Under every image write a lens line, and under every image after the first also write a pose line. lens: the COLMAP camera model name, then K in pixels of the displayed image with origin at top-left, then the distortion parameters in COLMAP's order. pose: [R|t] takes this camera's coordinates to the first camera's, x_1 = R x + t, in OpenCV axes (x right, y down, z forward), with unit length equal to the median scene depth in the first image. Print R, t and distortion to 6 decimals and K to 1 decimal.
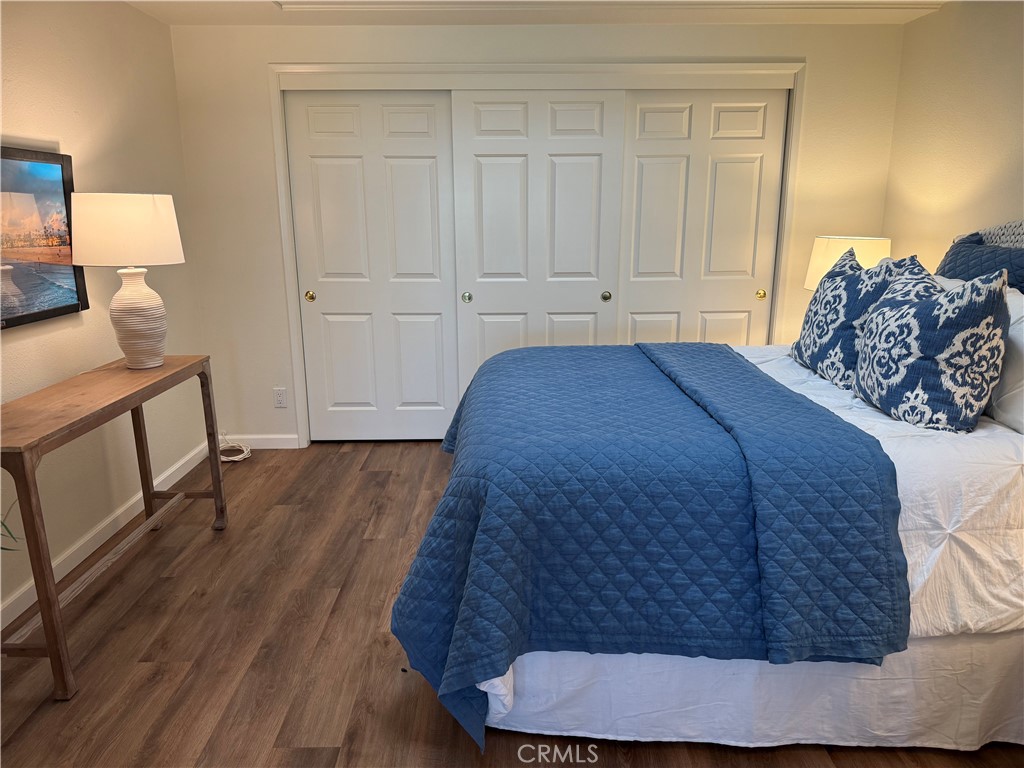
lens RADIAL K [[717.1, 0, 523.0], [0, 717.1, 388.1], [0, 0, 1]] dist [0.070616, -0.105914]
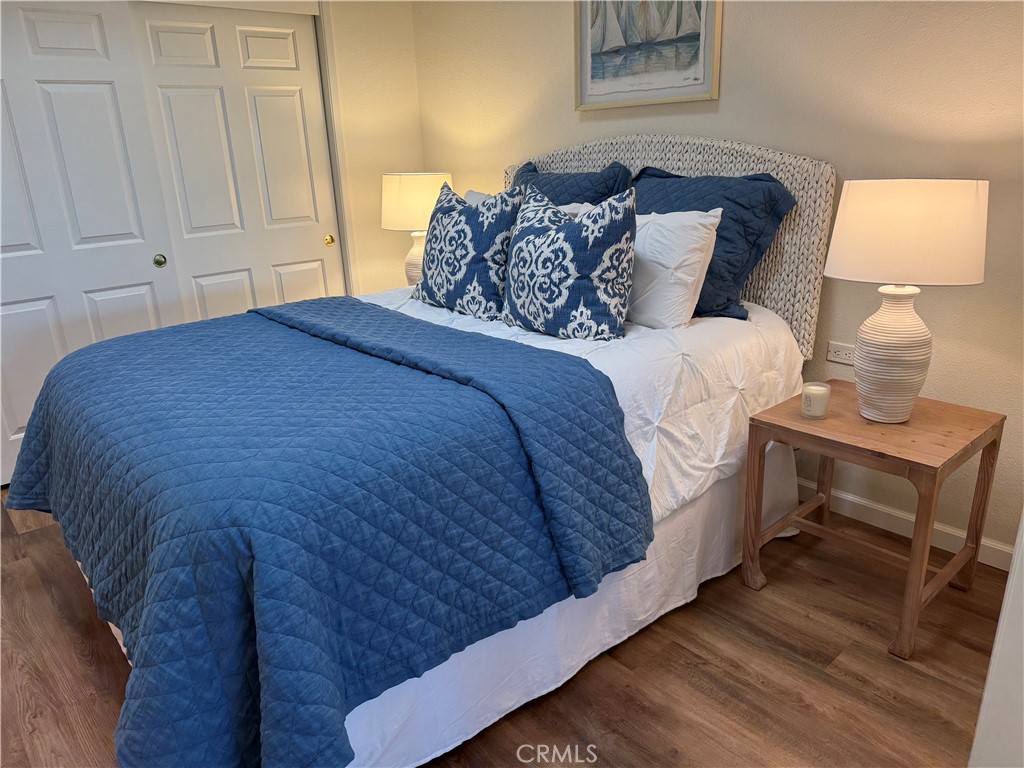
lens RADIAL K [[717.1, 0, 518.6], [0, 717.1, 384.7], [0, 0, 1]] dist [0.070616, -0.105914]
pose [[0.753817, -0.229971, 0.615527, -0.207545], [0.190708, 0.973004, 0.129977, -0.040830], [-0.628801, 0.019407, 0.777324, 0.213367]]
